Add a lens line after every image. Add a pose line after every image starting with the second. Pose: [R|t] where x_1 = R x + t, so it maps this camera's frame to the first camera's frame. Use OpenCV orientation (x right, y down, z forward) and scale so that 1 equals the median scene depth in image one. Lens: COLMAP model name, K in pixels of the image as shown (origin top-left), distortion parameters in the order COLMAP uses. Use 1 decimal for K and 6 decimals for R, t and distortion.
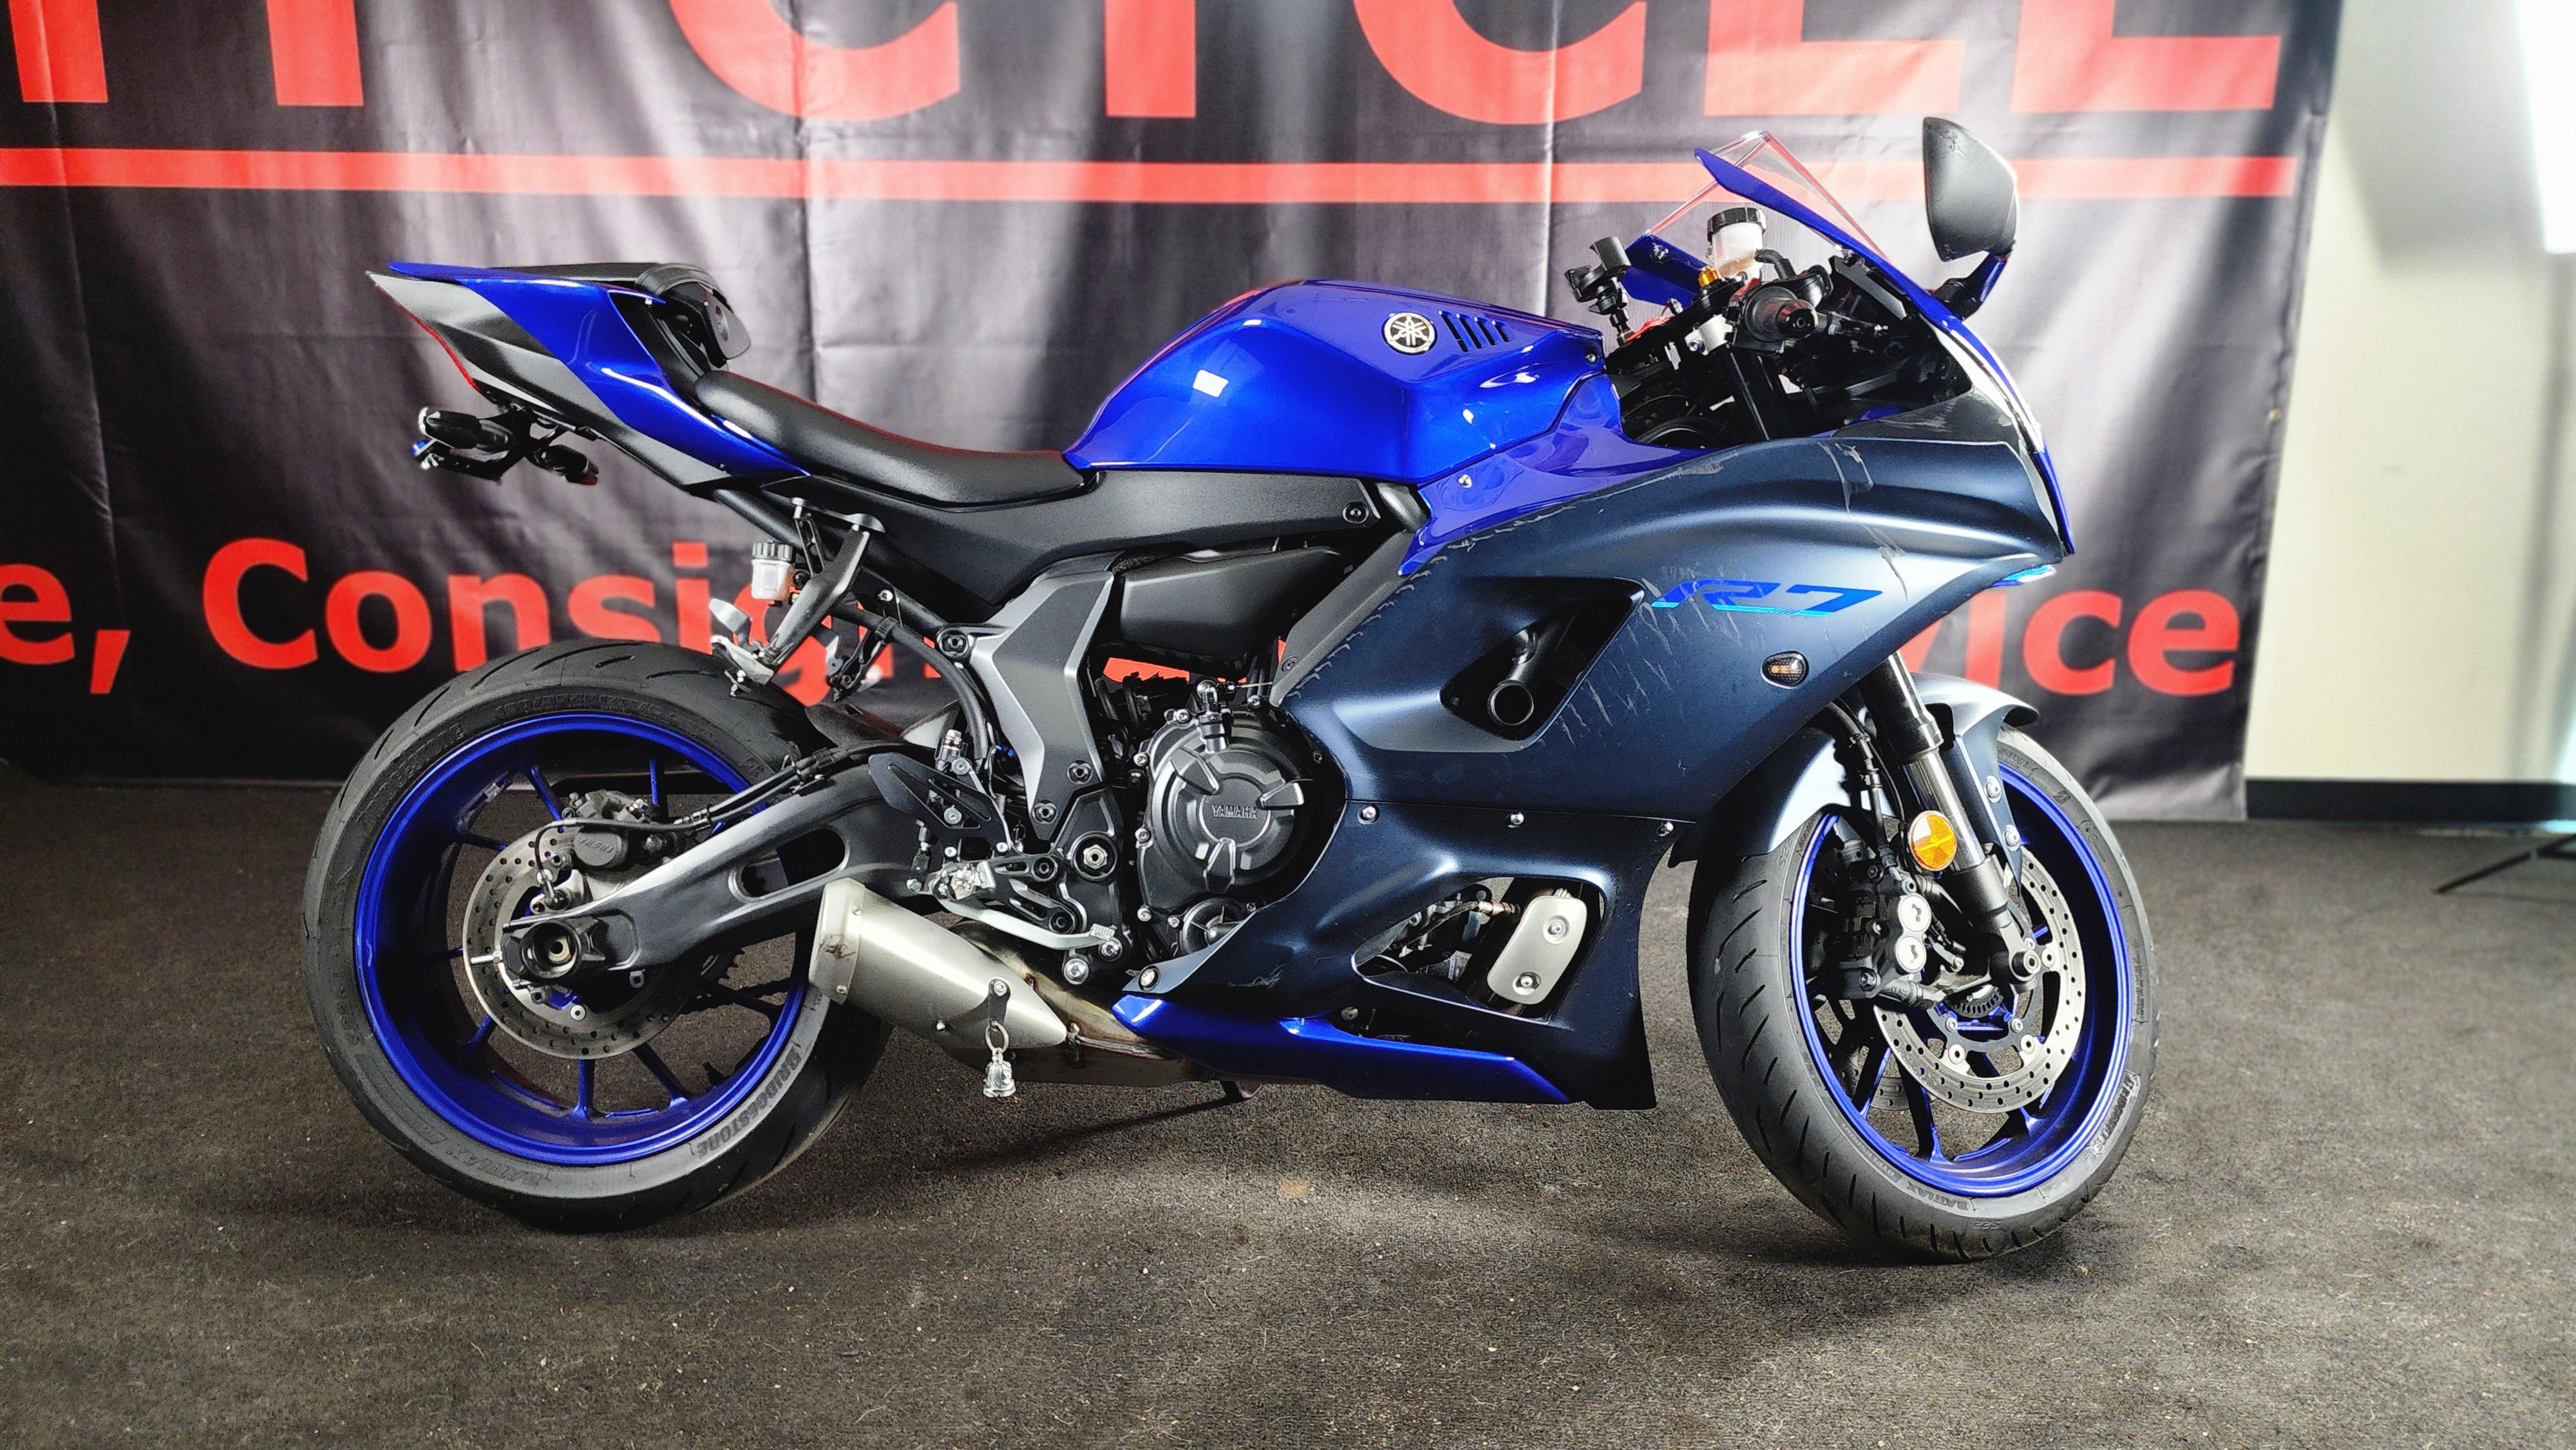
lens RADIAL K [[1690.3, 0, 1288.0], [0, 1690.3, 725.0], [0, 0, 1]] dist [0.080437, -0.052717]
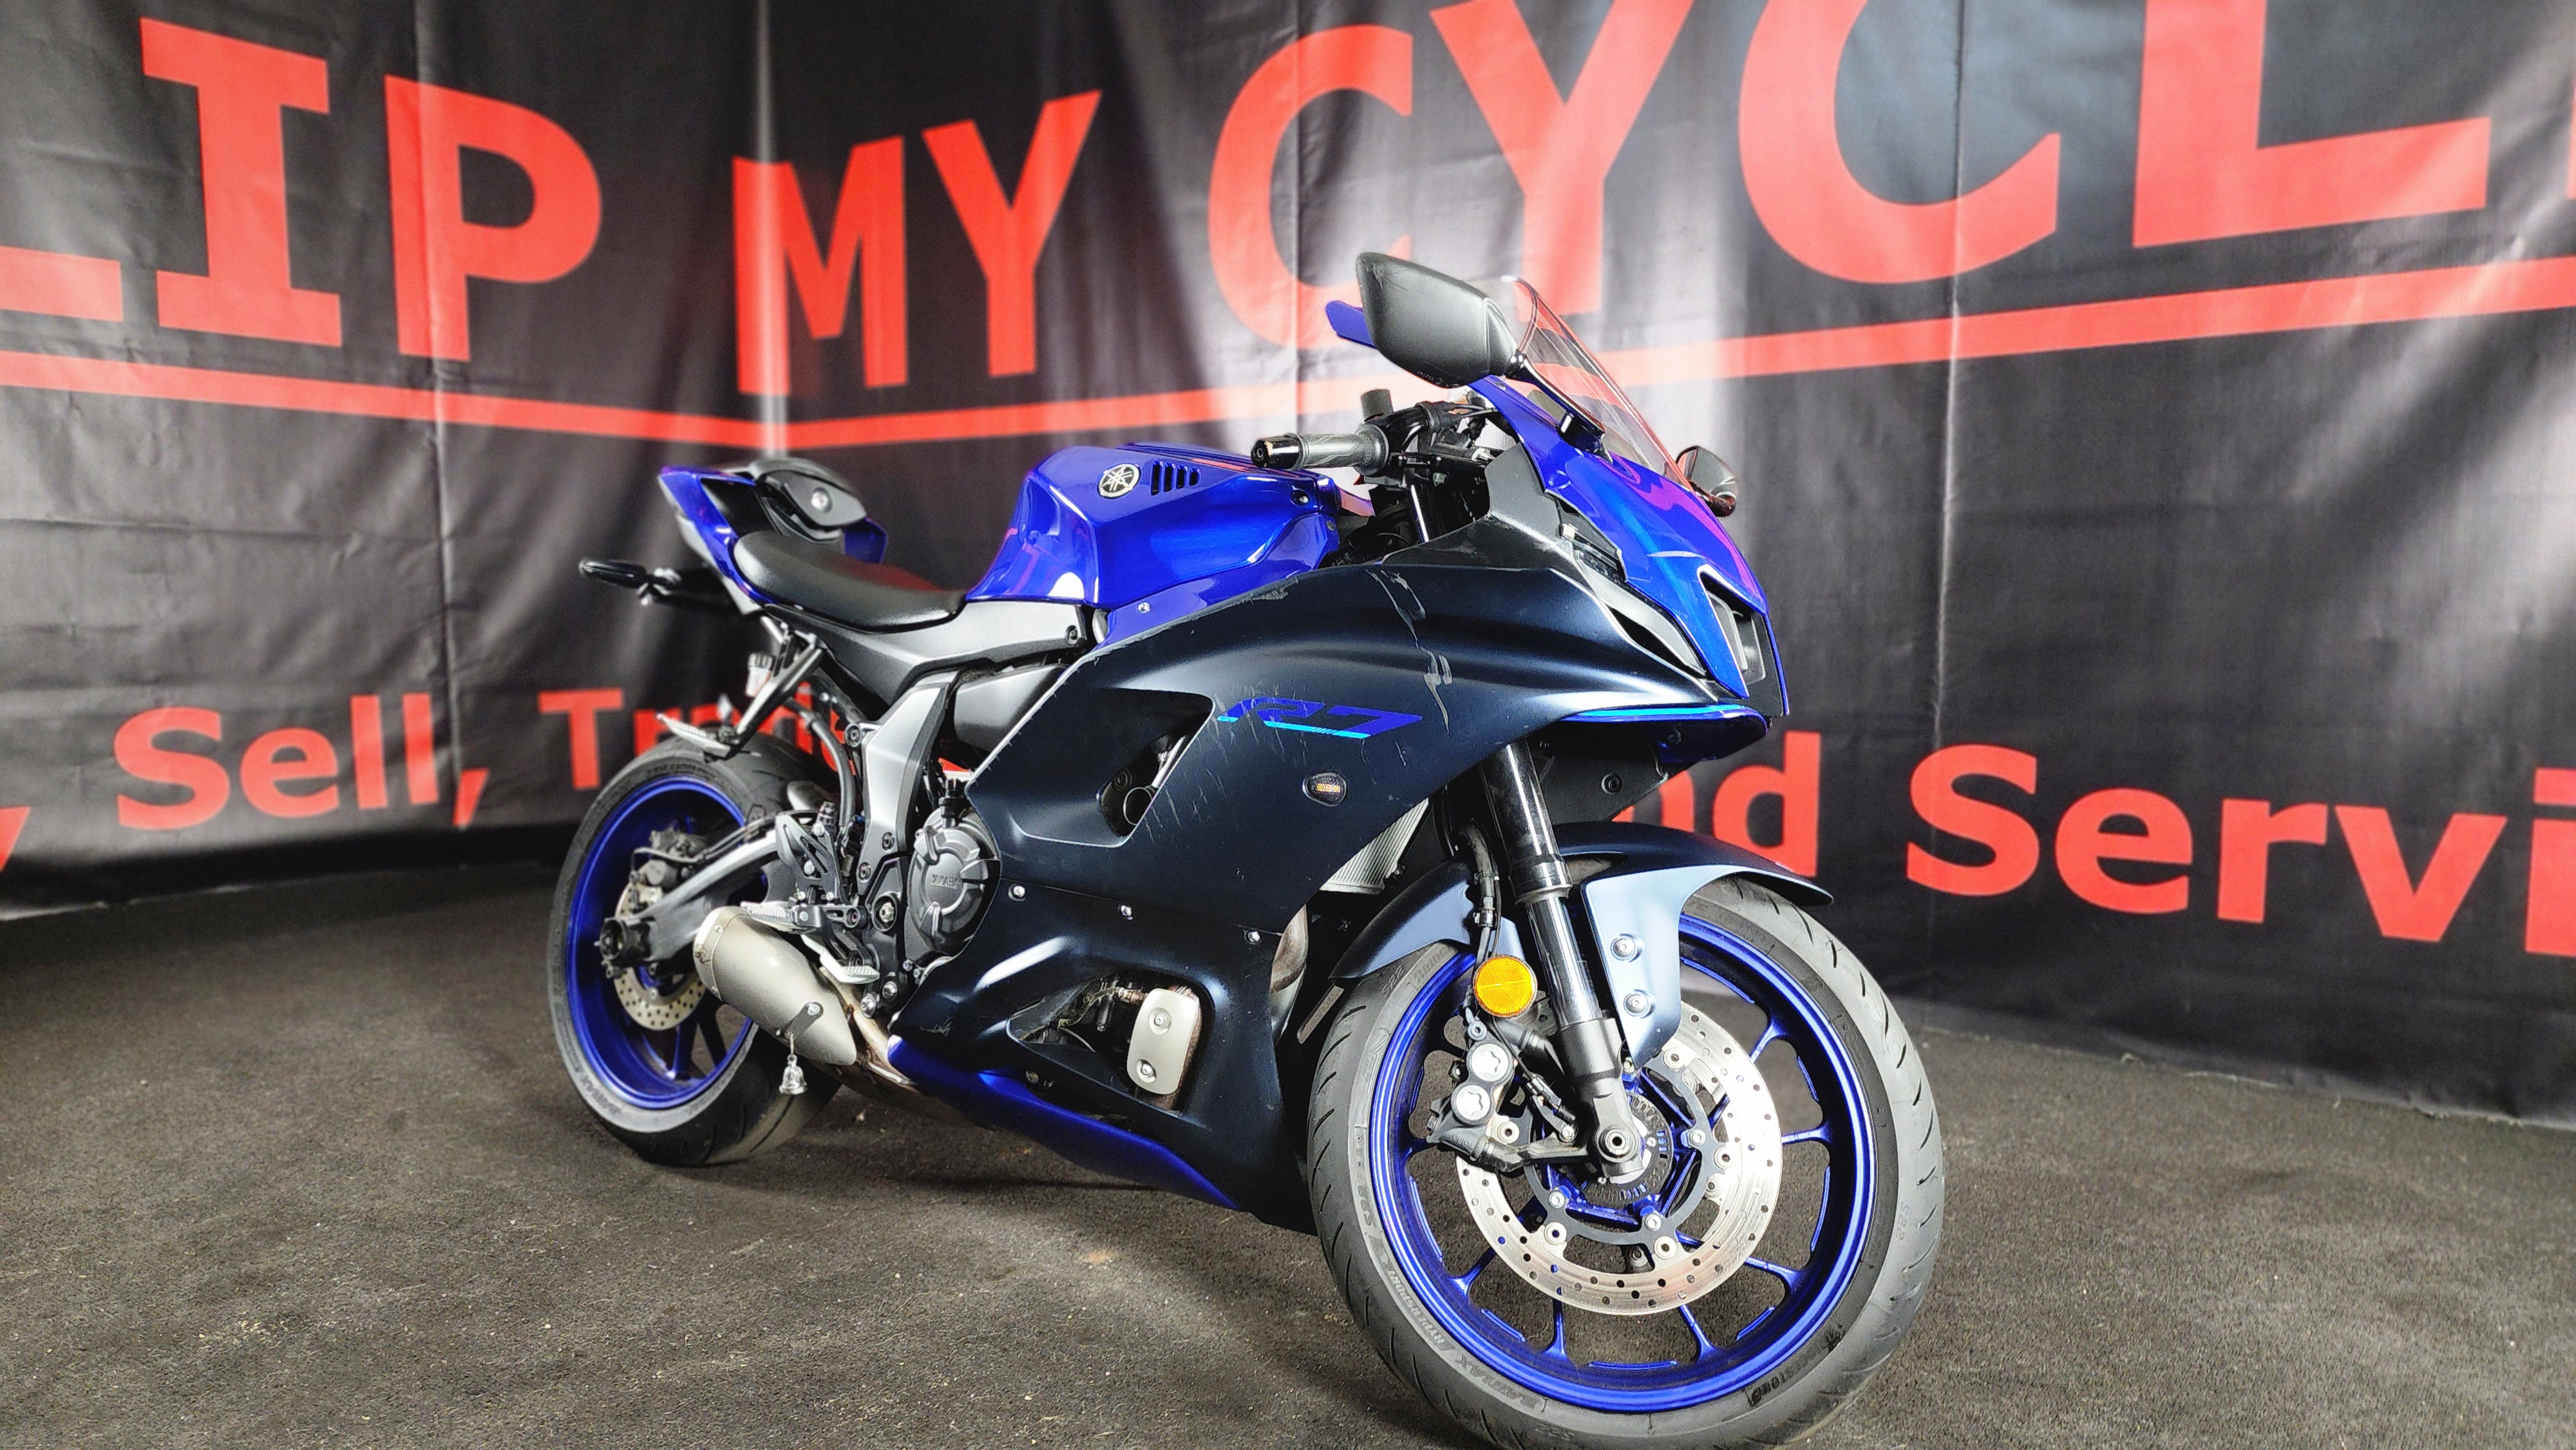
lens RADIAL K [[1716.5, 0, 1297.9], [0, 1716.5, 742.8], [0, 0, 1]] dist [0.077058, -0.054752]
pose [[0.814455, 0.044449, -0.578521, 0.827524], [-0.111877, 0.990382, -0.081410, 0.024612], [0.569338, 0.131028, 0.811595, 0.144626]]
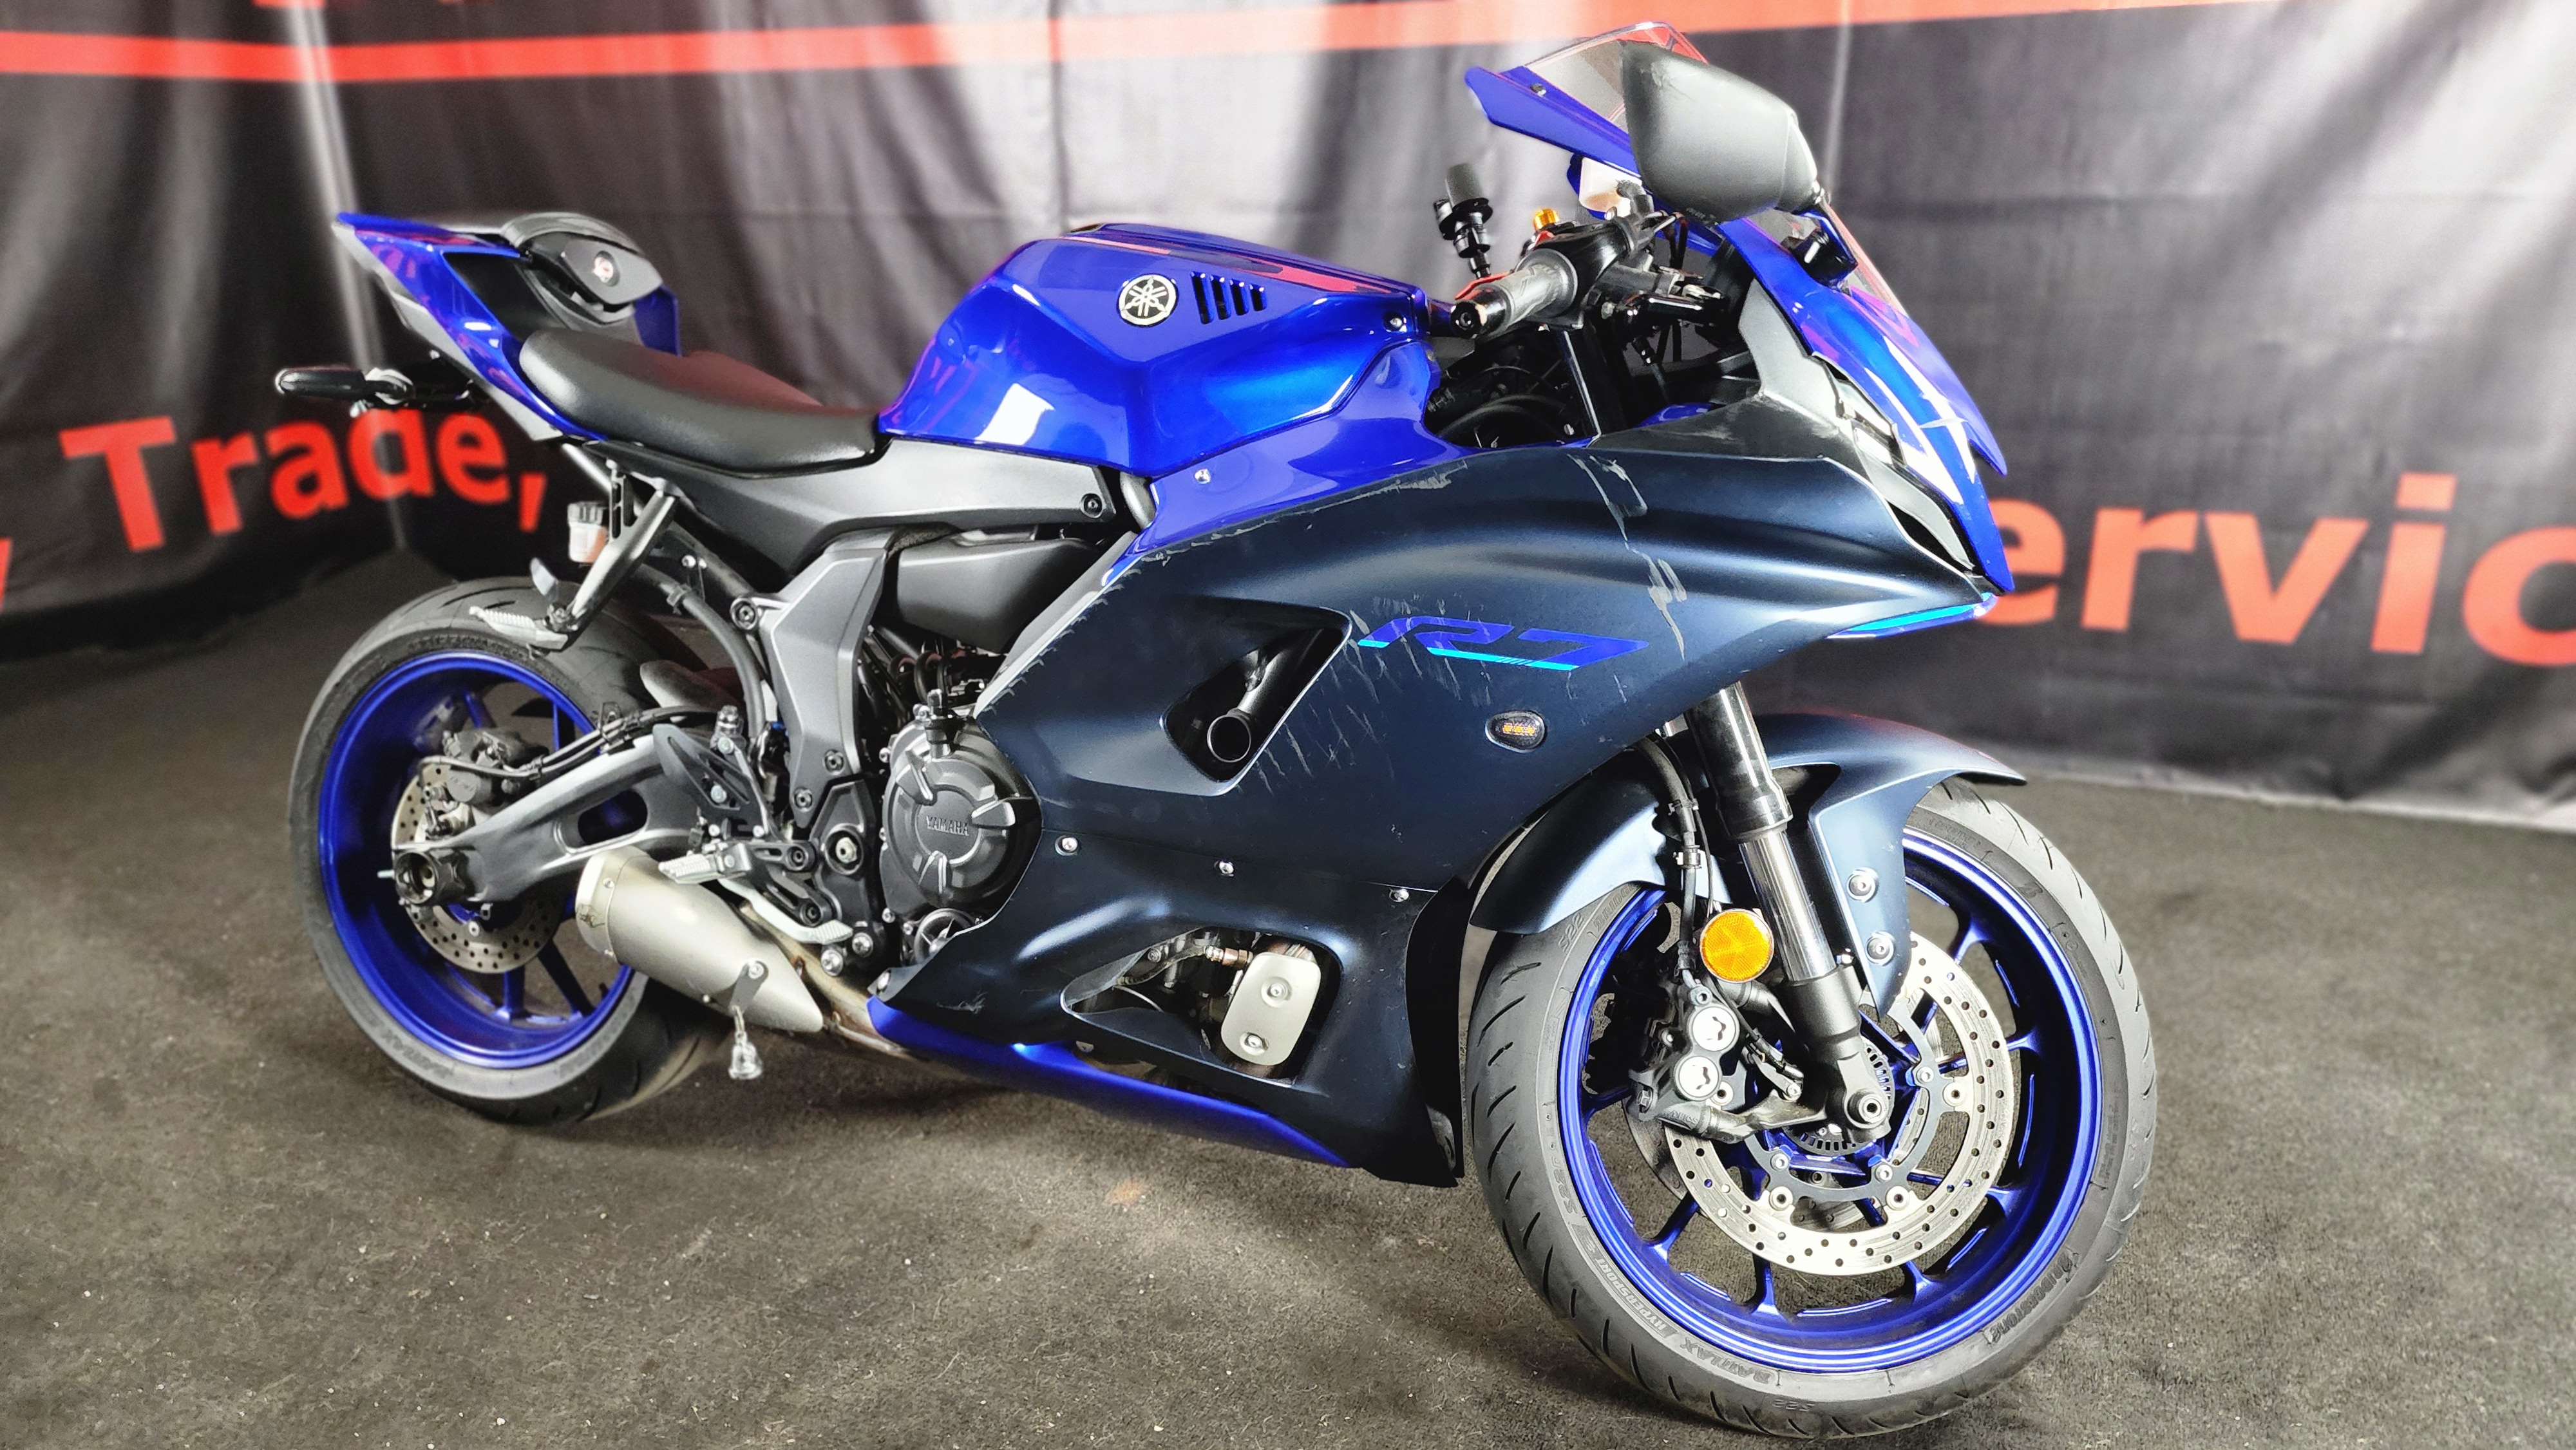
lens RADIAL K [[1716.5, 0, 1297.9], [0, 1716.5, 742.8], [0, 0, 1]] dist [0.077058, -0.054752]
pose [[0.933990, 0.093154, -0.344943, 0.455056], [-0.049124, 0.989727, 0.134269, -0.126144], [0.353907, -0.108461, 0.928970, 0.181036]]
